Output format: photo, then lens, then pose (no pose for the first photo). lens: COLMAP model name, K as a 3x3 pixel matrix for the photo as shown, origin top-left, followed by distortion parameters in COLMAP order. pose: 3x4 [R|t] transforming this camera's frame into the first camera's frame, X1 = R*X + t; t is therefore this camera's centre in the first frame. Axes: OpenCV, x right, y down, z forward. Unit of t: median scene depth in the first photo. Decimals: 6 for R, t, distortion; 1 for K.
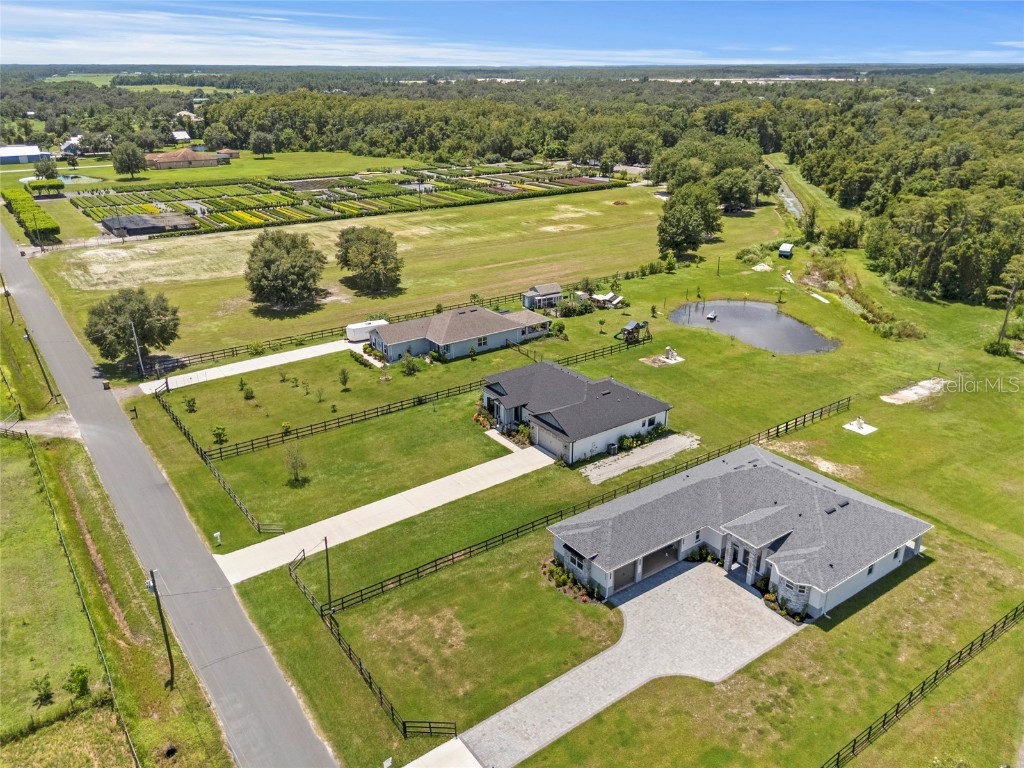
lens RADIAL K [[755.4, 0, 501.8], [0, 755.4, 378.9], [0, 0, 1]] dist [0.087119, -0.109851]
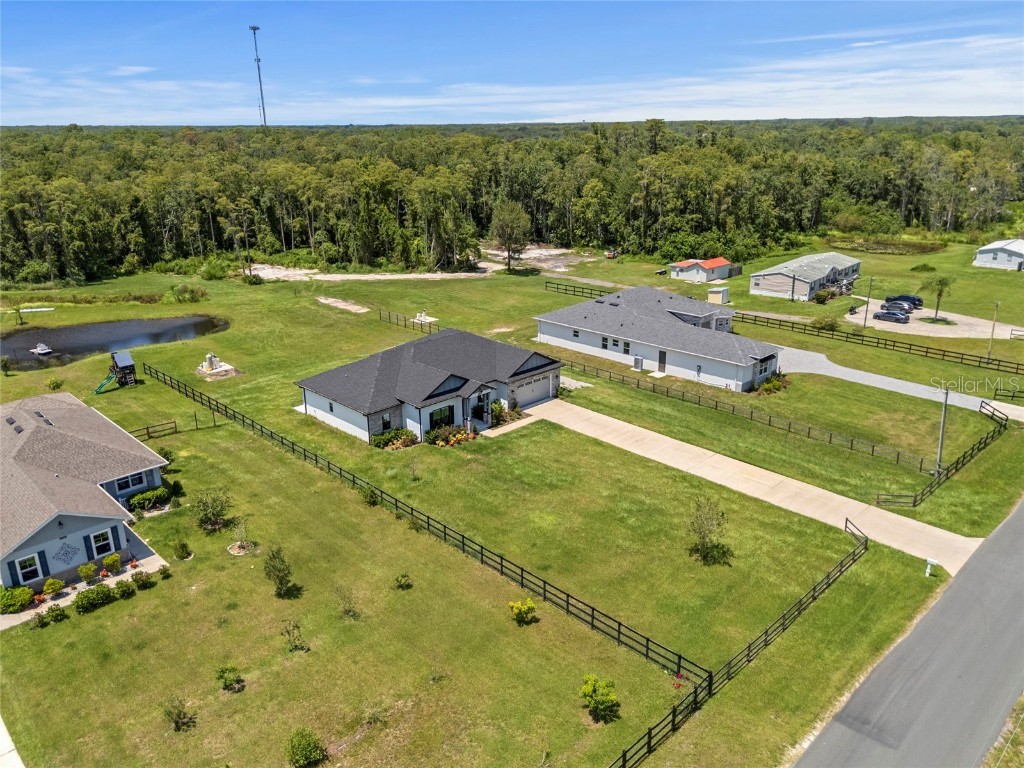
lens RADIAL K [[759.7, 0, 512.0], [0, 759.7, 384.0], [0, 0, 1]] dist [0.088190, -0.113795]
pose [[-0.156719, -0.312576, 0.936875, -0.503115], [0.383627, 0.854847, 0.349381, -0.157657], [-0.910093, 0.414165, -0.014058, 0.735163]]
